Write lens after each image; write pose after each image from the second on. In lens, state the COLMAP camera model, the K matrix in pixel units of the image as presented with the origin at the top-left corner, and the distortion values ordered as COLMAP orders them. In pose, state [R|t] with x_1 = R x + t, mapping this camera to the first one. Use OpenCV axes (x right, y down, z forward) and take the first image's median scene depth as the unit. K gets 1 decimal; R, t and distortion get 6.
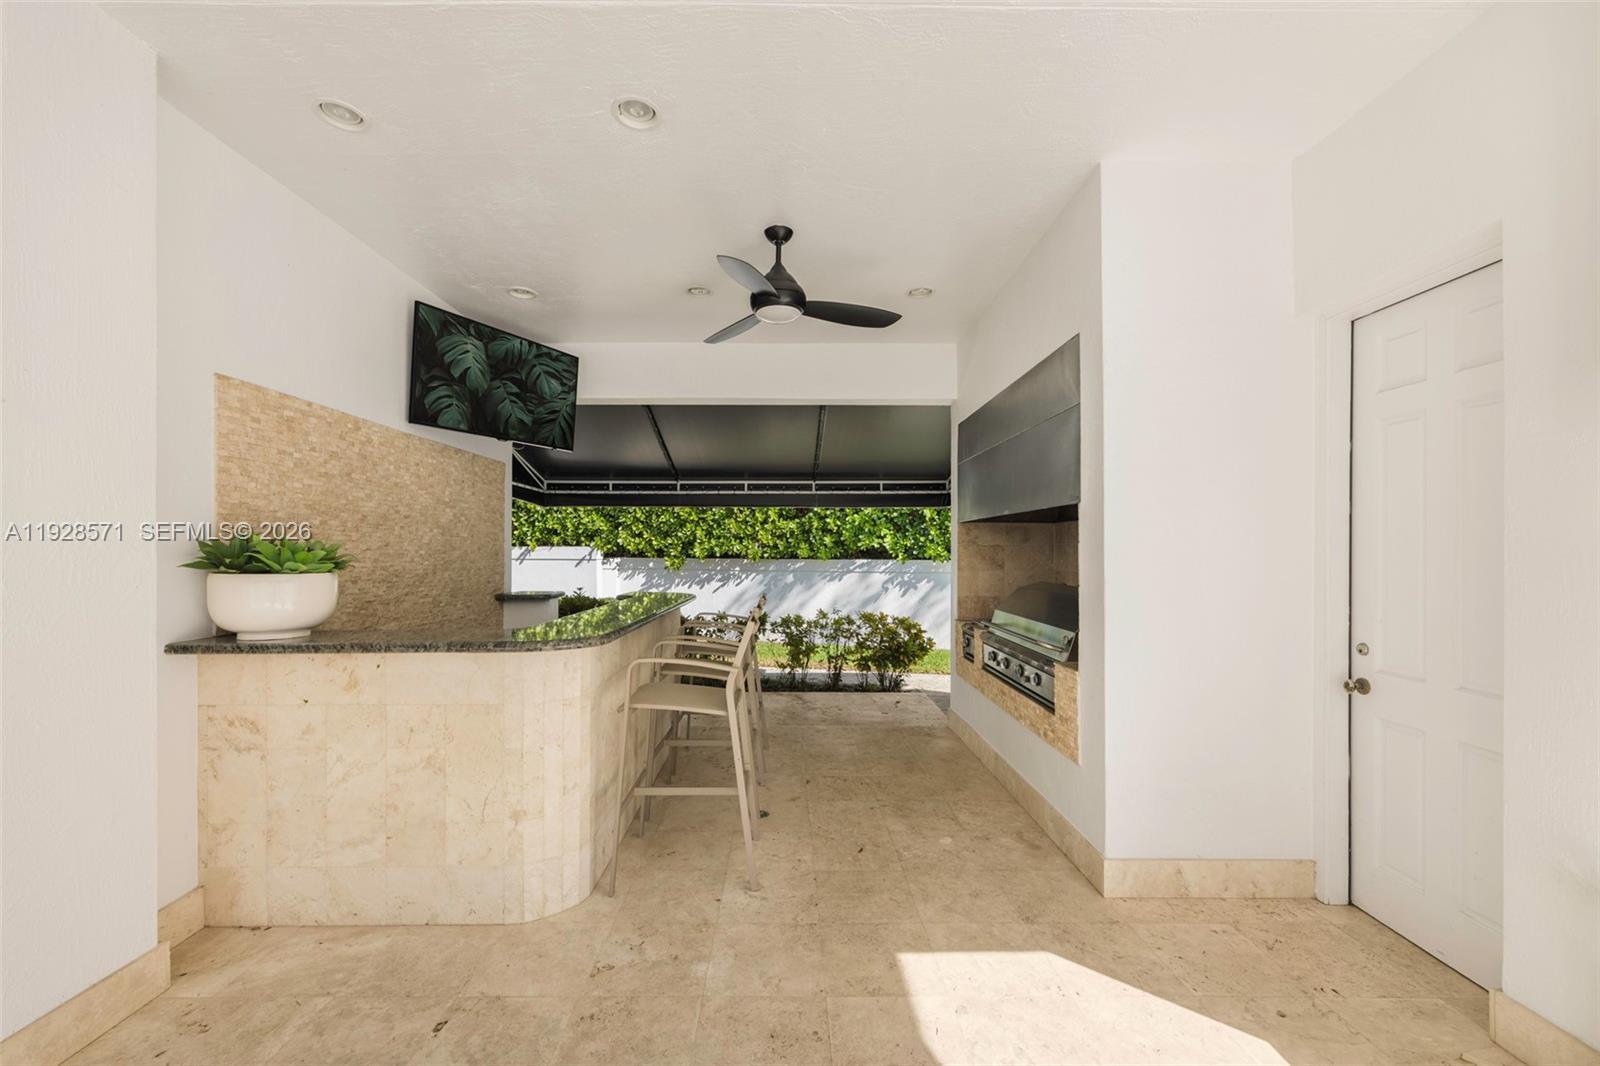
lens RADIAL K [[624.2, 0, 779.2], [0, 624.2, 548.3], [0, 0, 1]] dist [-0.002955, -0.000156]
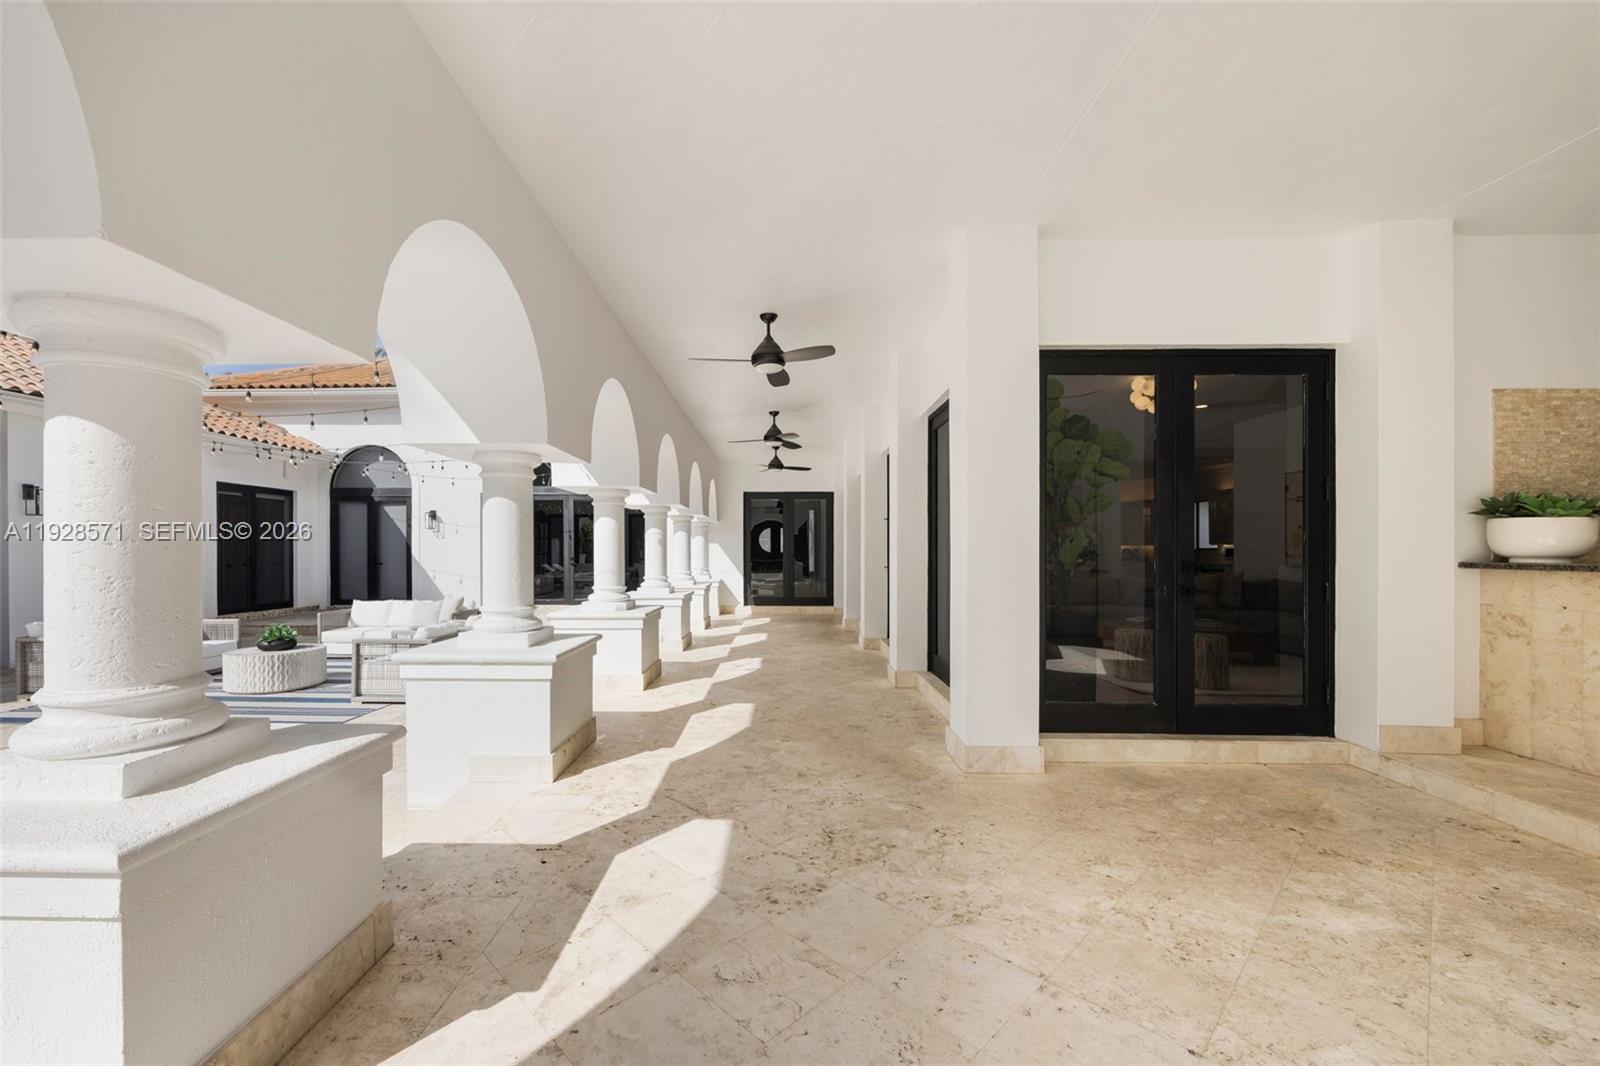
lens RADIAL K [[624.2, 0, 779.2], [0, 624.2, 548.3], [0, 0, 1]] dist [-0.002955, -0.000156]
pose [[-0.028035, -0.003770, -0.999600, 0.687171], [-0.005528, 0.999978, -0.003616, 0.127356], [0.999592, 0.005425, -0.028055, -0.728217]]
